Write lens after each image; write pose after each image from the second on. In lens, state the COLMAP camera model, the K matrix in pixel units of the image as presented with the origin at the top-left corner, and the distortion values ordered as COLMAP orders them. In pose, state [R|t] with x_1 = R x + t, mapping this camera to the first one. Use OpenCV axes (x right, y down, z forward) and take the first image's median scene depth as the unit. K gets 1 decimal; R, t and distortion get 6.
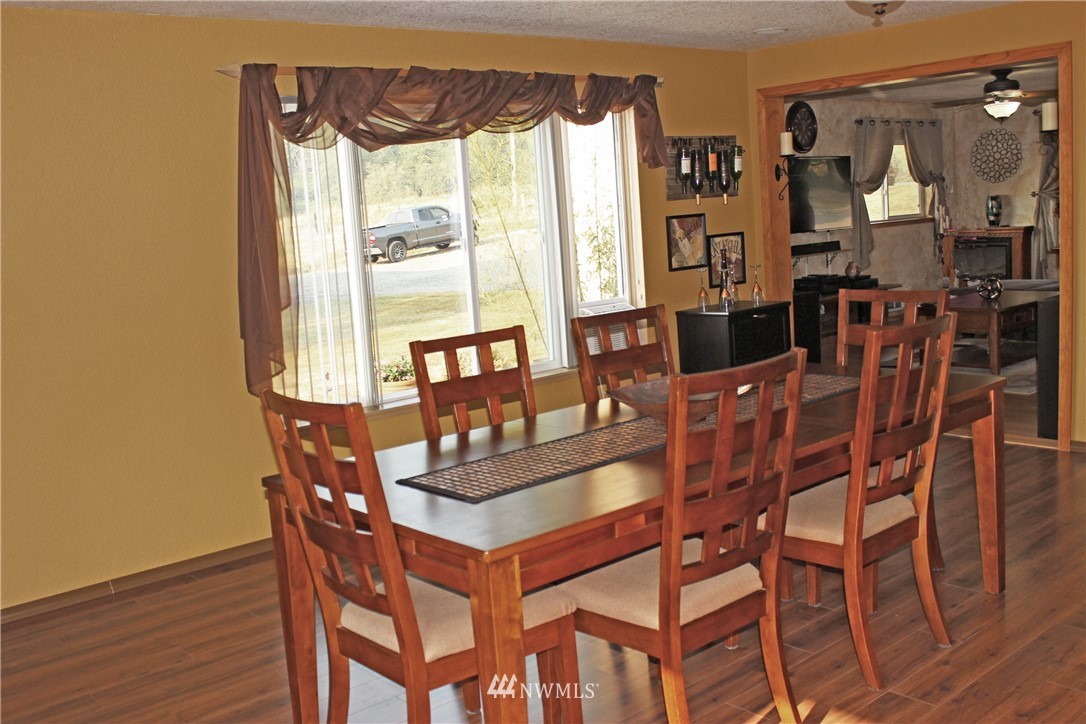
lens RADIAL K [[1060.1, 0, 543.0], [0, 1060.1, 362.0], [0, 0, 1]] dist [-0.085672, 0.008787]
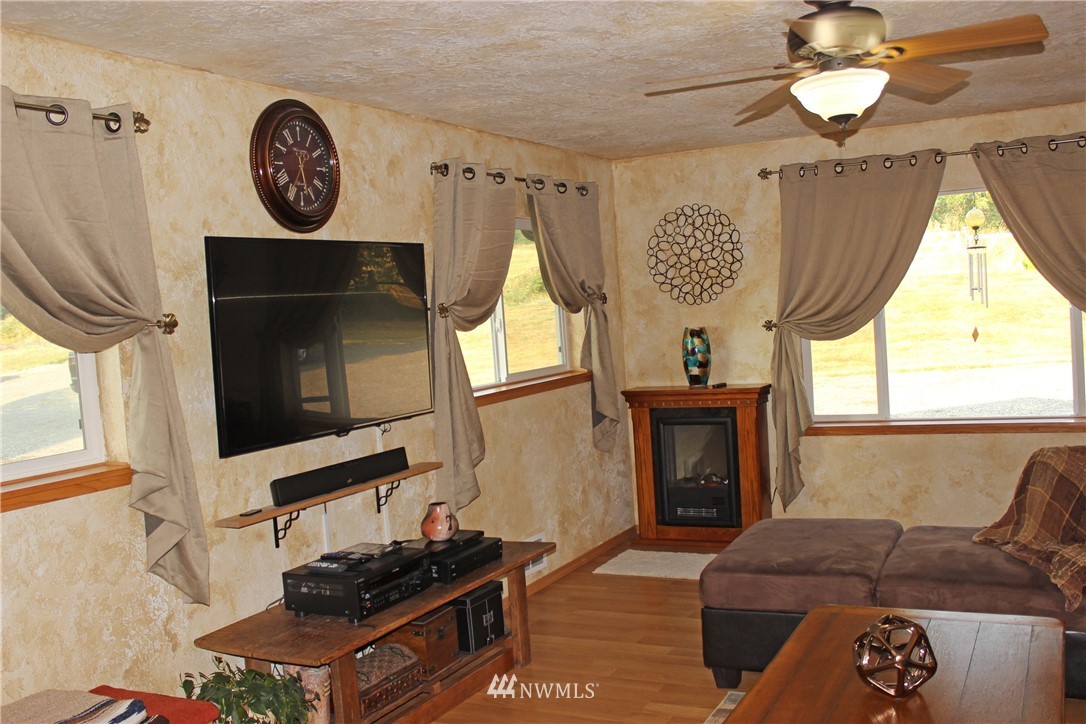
lens RADIAL K [[1060.1, 0, 543.0], [0, 1060.1, 362.0], [0, 0, 1]] dist [-0.085672, 0.008787]
pose [[0.927800, -0.015097, 0.372773, 0.162775], [0.057009, 0.993184, -0.101666, -0.094084], [-0.368698, 0.115577, 0.922336, 0.543039]]
